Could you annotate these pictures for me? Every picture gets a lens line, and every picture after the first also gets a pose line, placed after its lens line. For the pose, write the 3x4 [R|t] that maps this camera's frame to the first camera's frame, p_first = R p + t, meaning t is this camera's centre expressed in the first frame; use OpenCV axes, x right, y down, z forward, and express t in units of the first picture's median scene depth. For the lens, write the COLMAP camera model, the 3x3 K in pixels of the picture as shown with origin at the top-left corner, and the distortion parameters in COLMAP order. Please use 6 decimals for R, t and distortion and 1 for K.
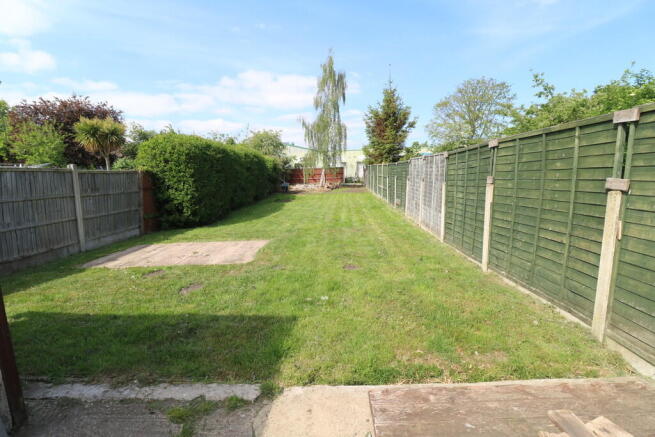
lens RADIAL K [[300.7, 0, 326.3], [0, 300.7, 217.9], [0, 0, 1]] dist [-0.004521, -0.007008]
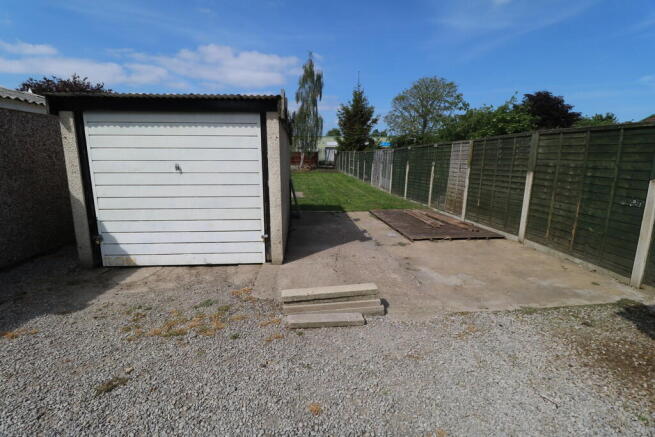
lens RADIAL K [[300.7, 0, 327.6], [0, 300.7, 222.1], [0, 0, 1]] dist [-0.004521, -0.007008]
pose [[0.990318, 0.009046, 0.138520, -0.078596], [-0.018192, 0.997725, 0.064907, 0.037090], [-0.137618, -0.066798, 0.988230, -0.242359]]
